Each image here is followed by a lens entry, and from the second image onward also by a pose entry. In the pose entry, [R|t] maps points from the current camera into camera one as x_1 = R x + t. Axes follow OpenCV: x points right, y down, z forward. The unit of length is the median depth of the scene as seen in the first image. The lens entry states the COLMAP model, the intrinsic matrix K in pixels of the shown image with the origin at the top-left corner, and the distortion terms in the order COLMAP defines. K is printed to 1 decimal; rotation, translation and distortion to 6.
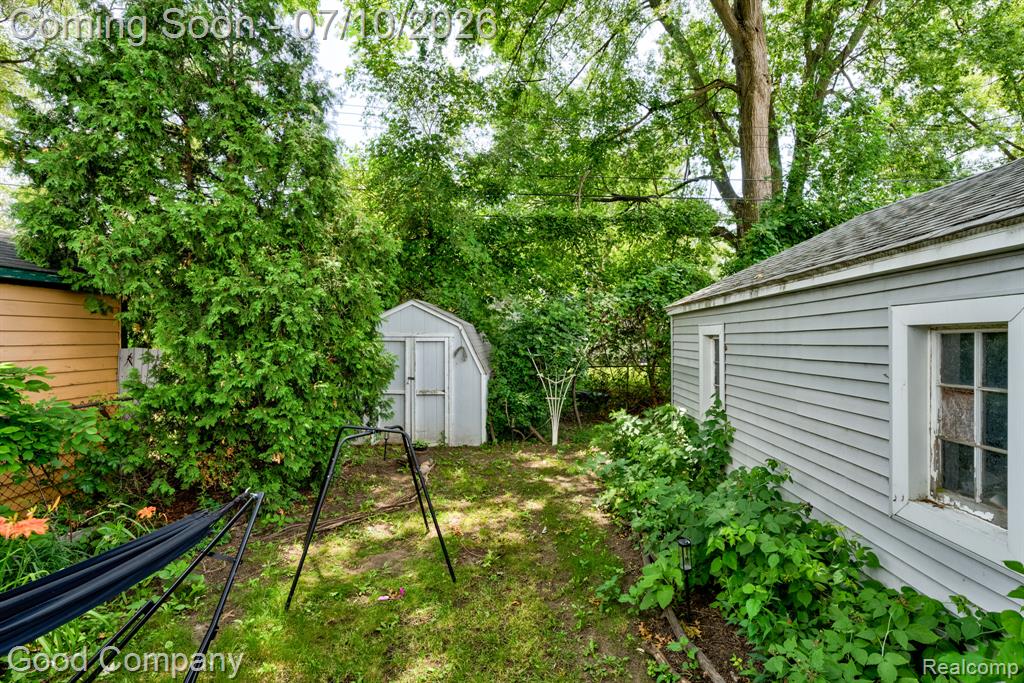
lens RADIAL K [[470.3, 0, 512.0], [0, 470.3, 341.5], [0, 0, 1]] dist [-0.021711, 0.020404]
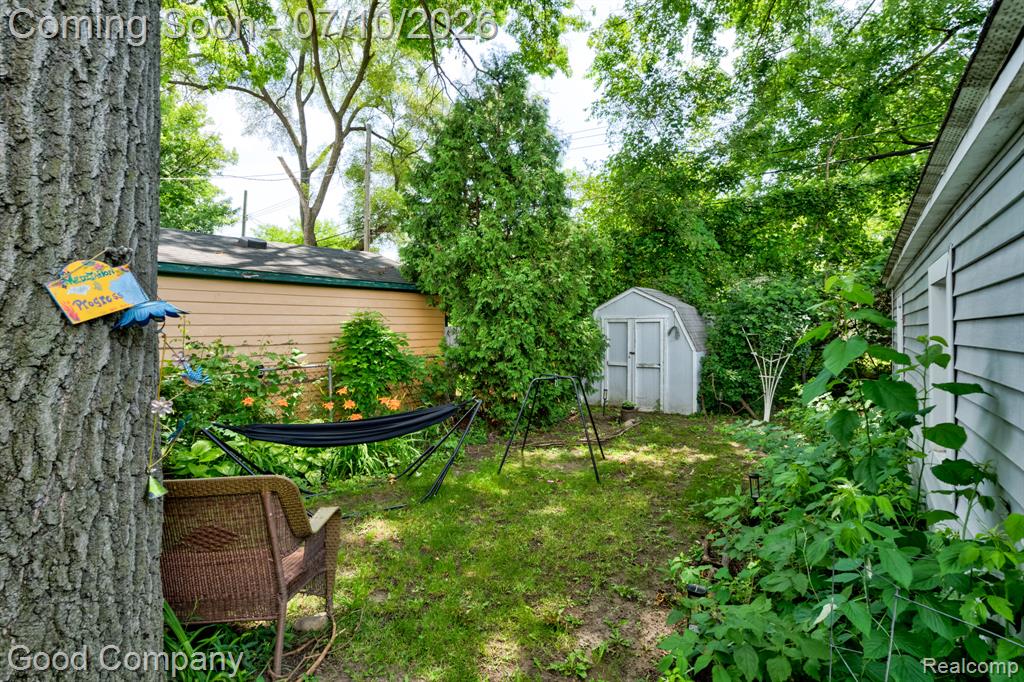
lens RADIAL K [[470.3, 0, 512.0], [0, 470.3, 341.0], [0, 0, 1]] dist [-0.021711, 0.020404]
pose [[0.807849, 0.008641, -0.589327, 0.244408], [0.002047, 0.999845, 0.017466, 0.025518], [0.589386, -0.015316, 0.807706, -0.150587]]
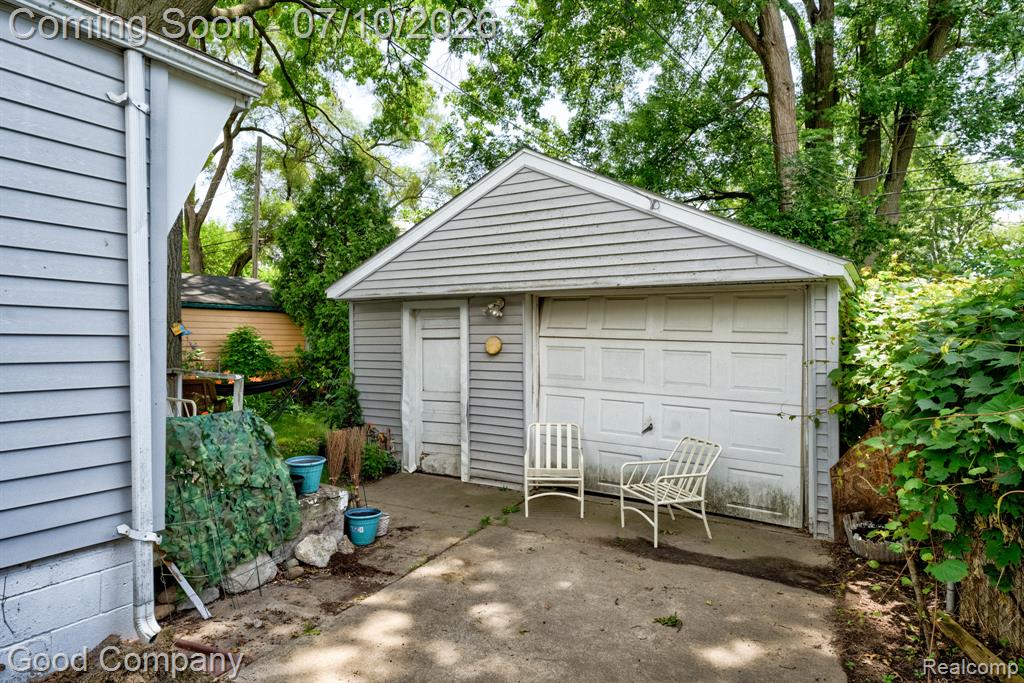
lens RADIAL K [[608.4, 0, 512.0], [0, 608.4, 341.5], [0, 0, 1]] dist [0.004159, 0.000376]
pose [[0.858599, 0.006467, -0.512607, 1.118085], [-0.012802, 0.999879, -0.008829, 0.034912], [0.512488, 0.014143, 0.858578, -0.746597]]
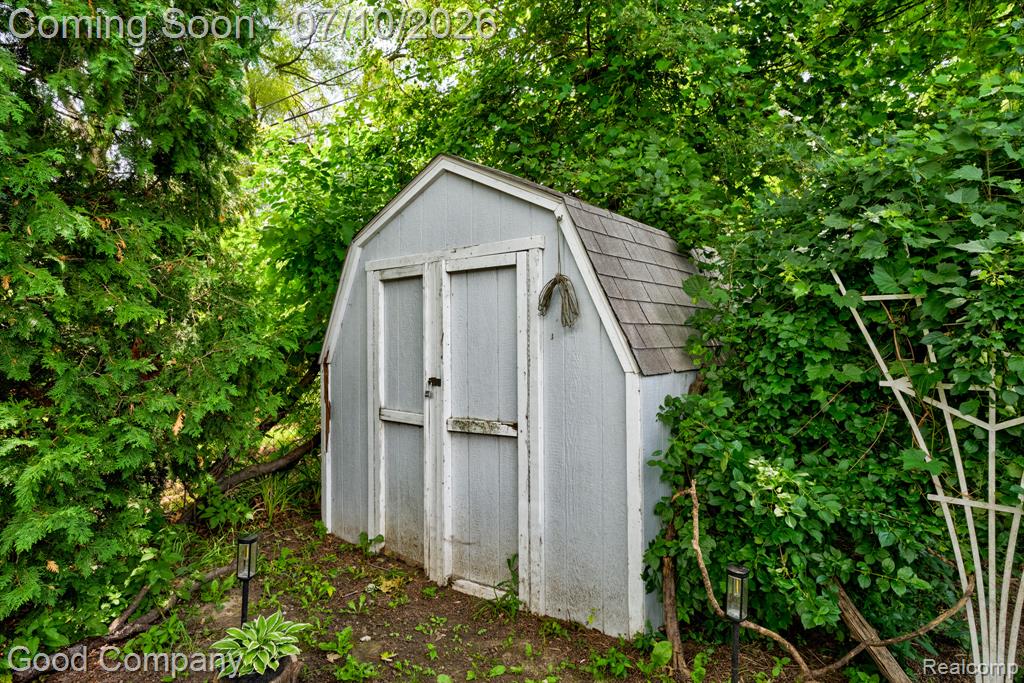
lens RADIAL K [[563.5, 0, 515.2], [0, 563.5, 338.9], [0, 0, 1]] dist [0.001881, 0.000799]
pose [[0.791579, -0.019586, -0.610753, 0.082987], [-0.003954, 0.999301, -0.037171, 0.062239], [0.611055, 0.031838, 0.790948, 0.706202]]
